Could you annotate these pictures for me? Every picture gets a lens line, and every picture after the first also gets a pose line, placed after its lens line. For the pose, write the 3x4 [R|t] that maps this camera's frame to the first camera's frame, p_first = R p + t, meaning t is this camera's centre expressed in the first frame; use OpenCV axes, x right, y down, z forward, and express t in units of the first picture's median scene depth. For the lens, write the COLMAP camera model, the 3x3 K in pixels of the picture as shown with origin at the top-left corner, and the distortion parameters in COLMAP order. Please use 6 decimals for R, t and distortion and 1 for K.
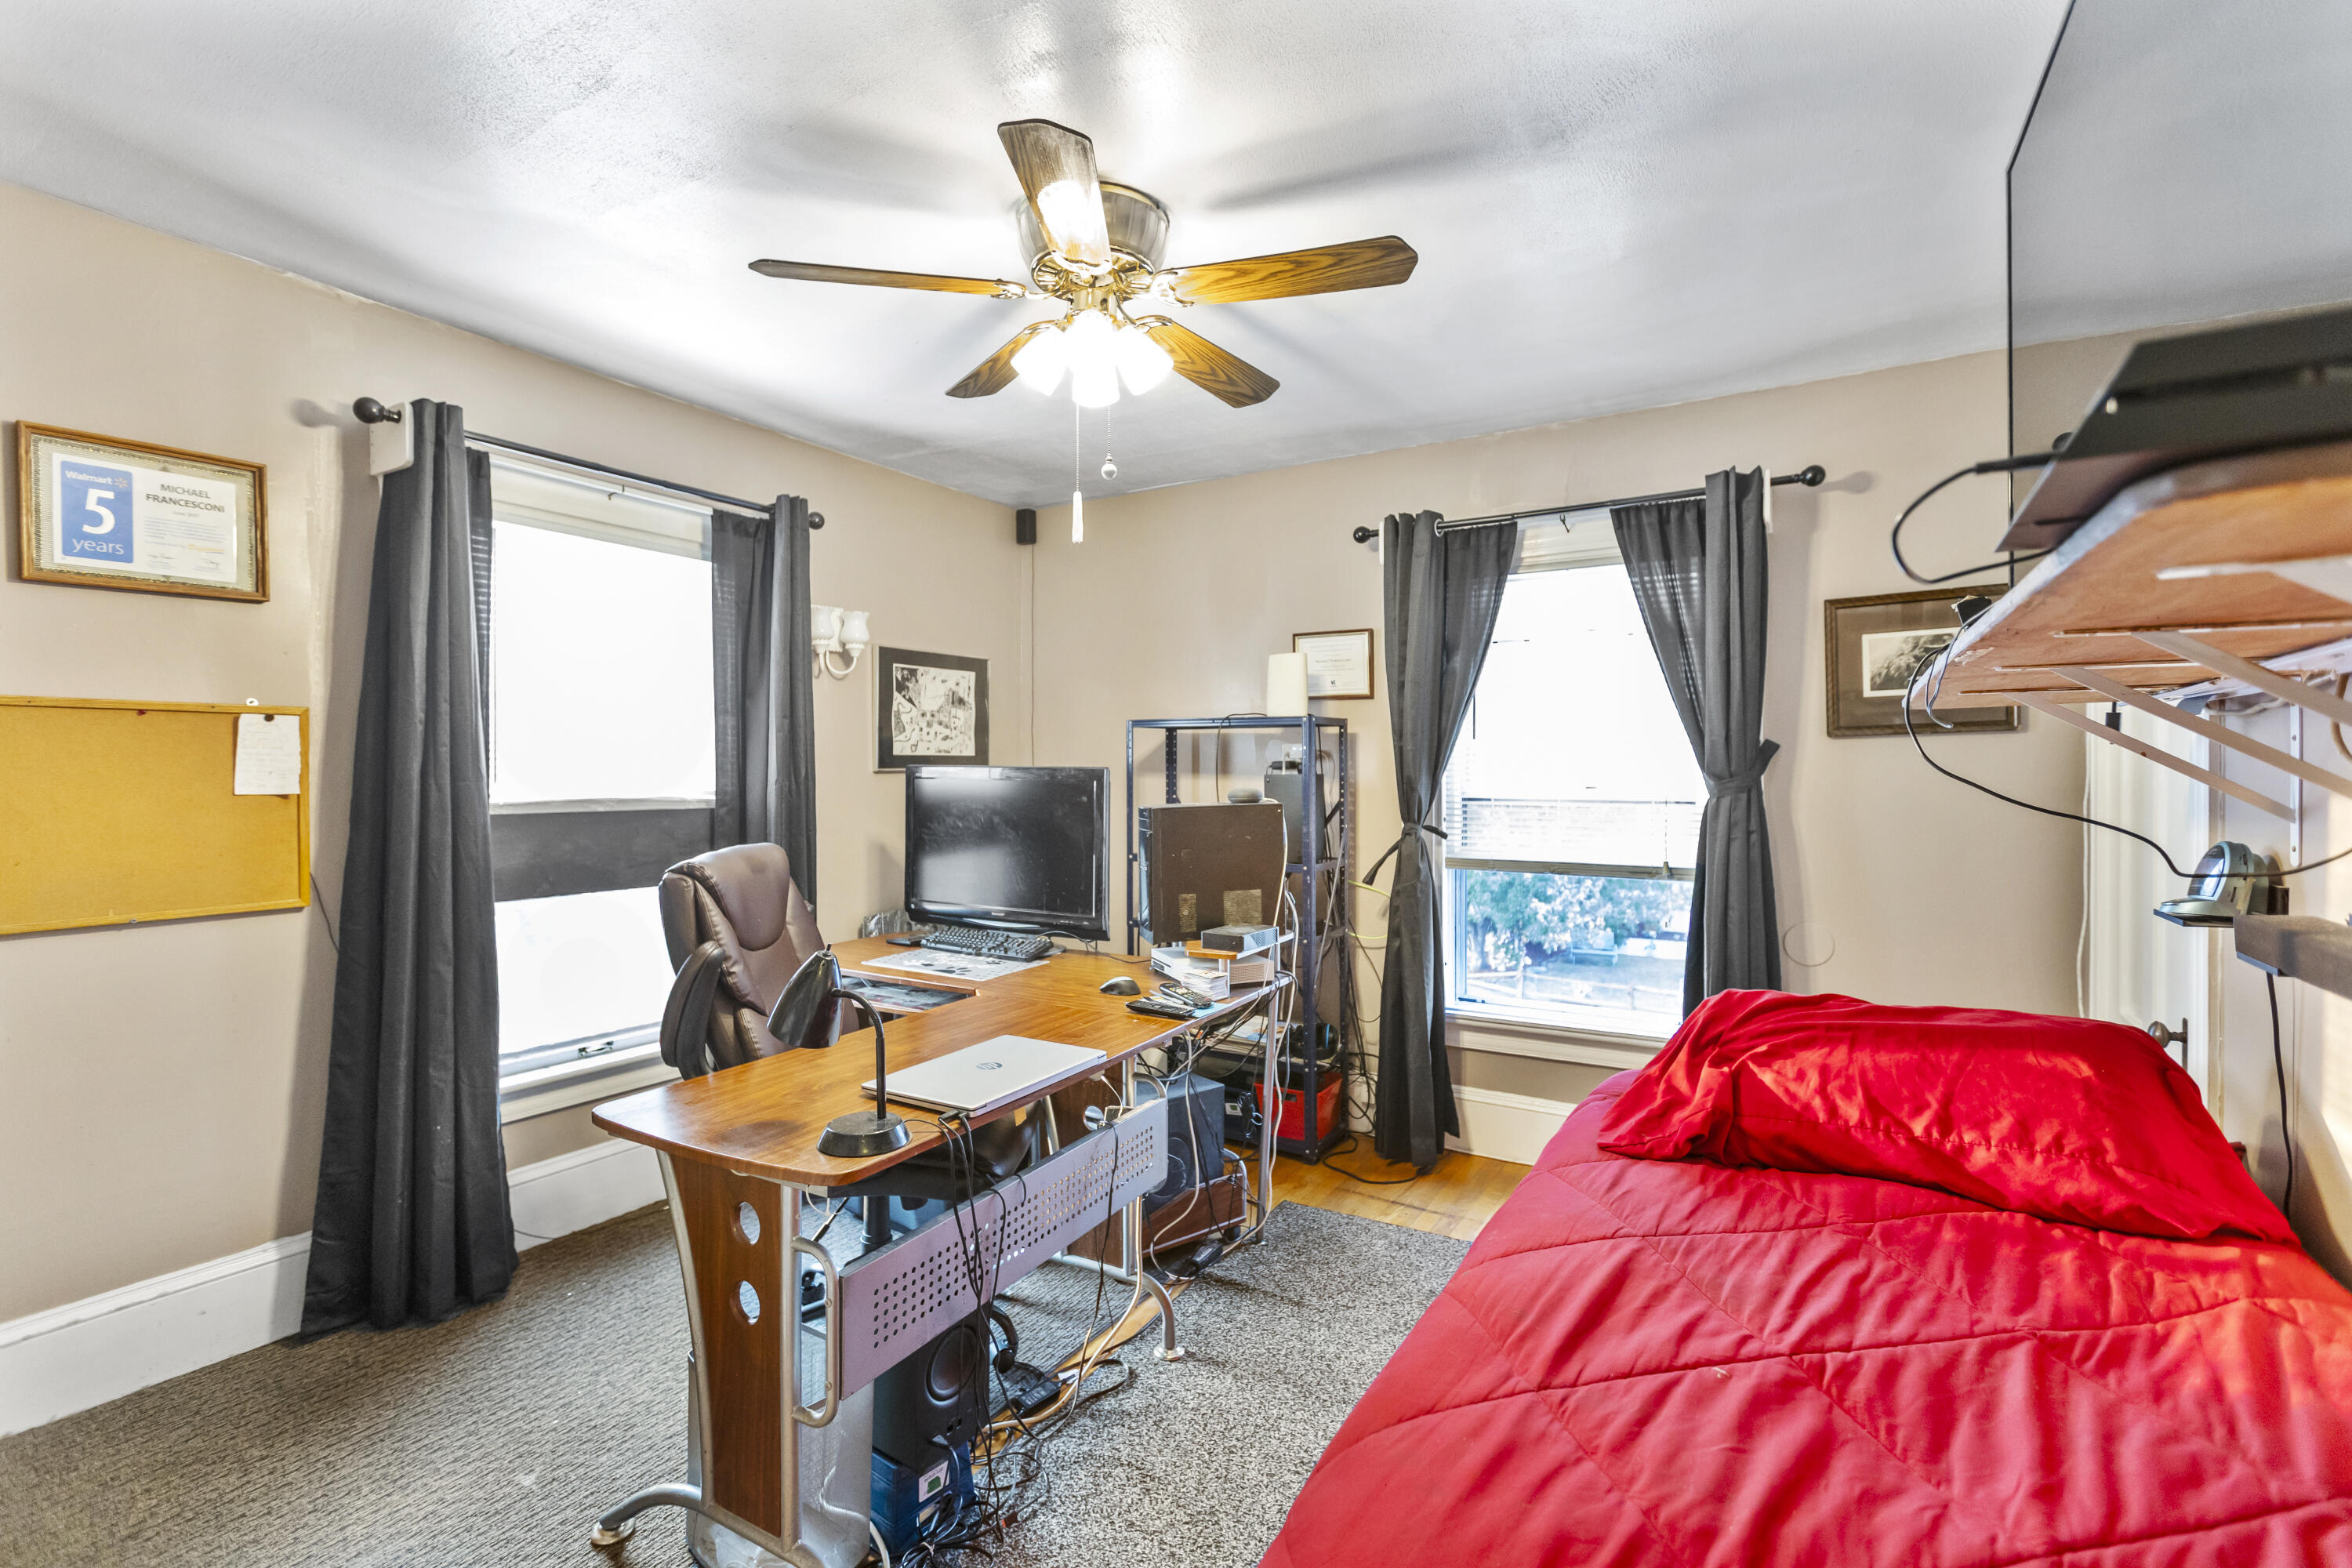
lens RADIAL K [[1051.8, 0, 1181.8], [0, 1051.8, 777.4], [0, 0, 1]] dist [-0.000209, -0.000014]
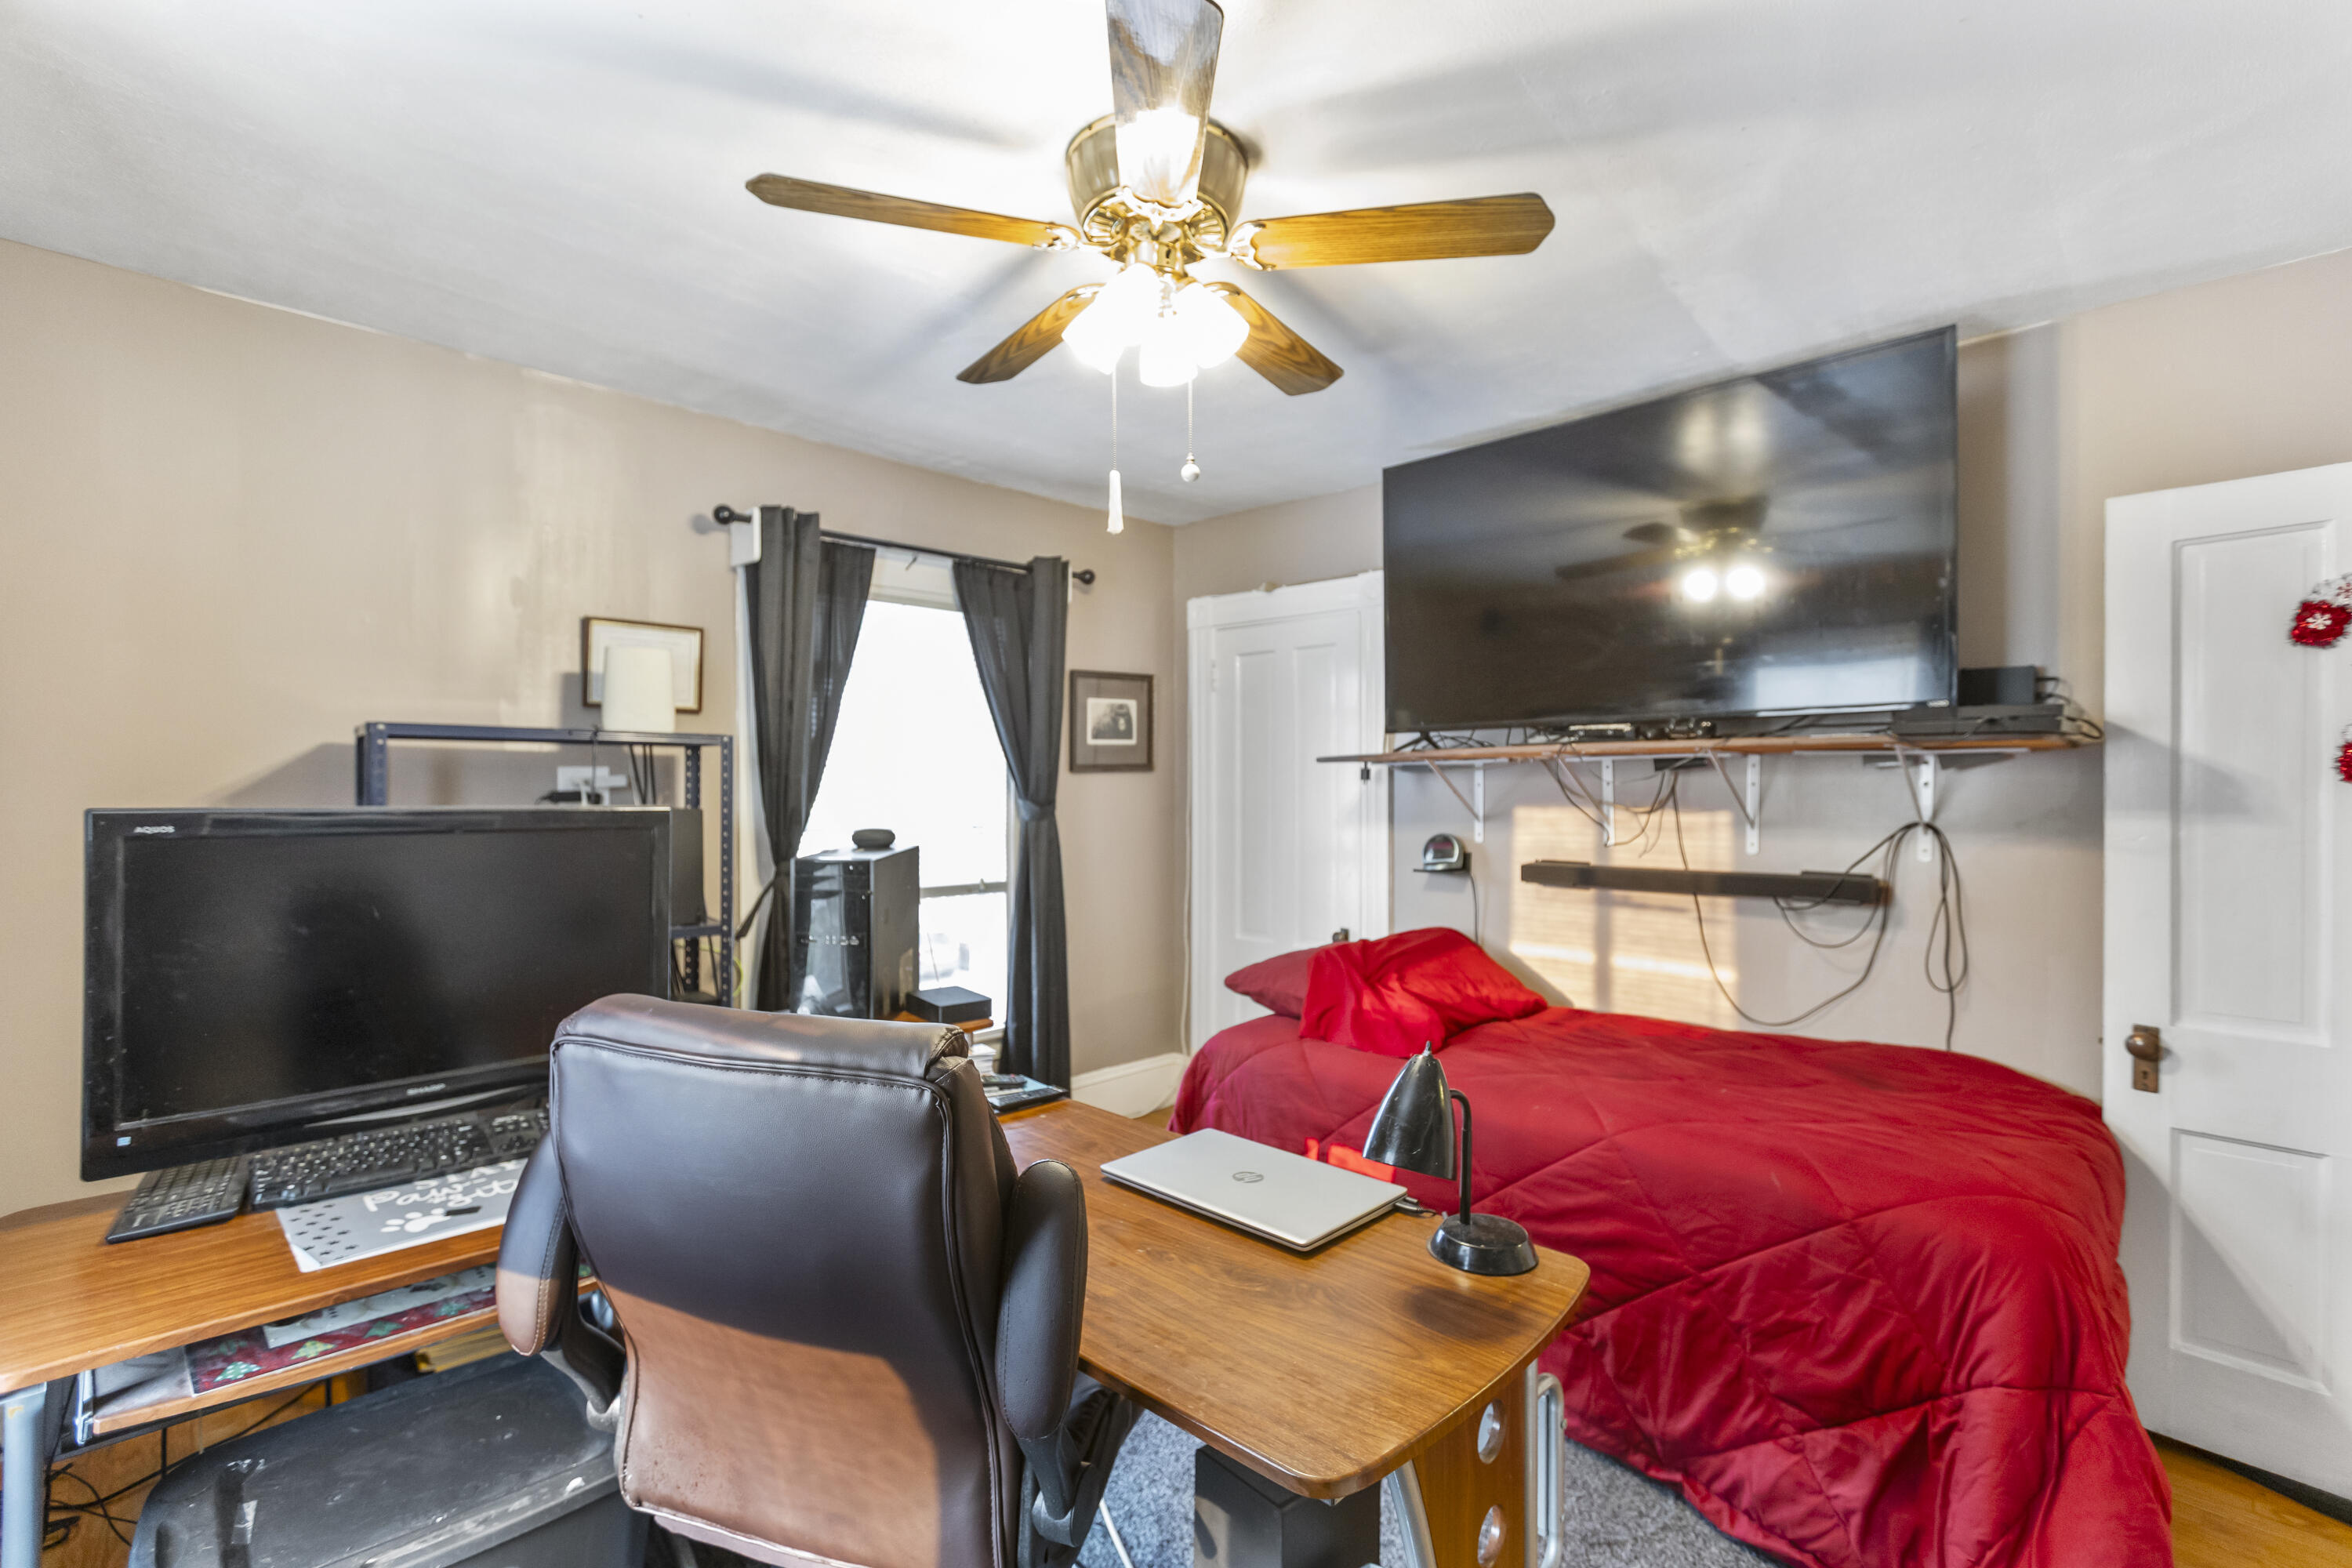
lens RADIAL K [[1051.8, 0, 1182.5], [0, 1051.8, 777.8], [0, 0, 1]] dist [-0.000209, -0.000014]
pose [[0.233718, 0.008410, 0.972268, -0.593411], [0.010585, 0.999881, -0.011194, -0.014324], [-0.972247, 0.012908, 0.233601, 0.514399]]
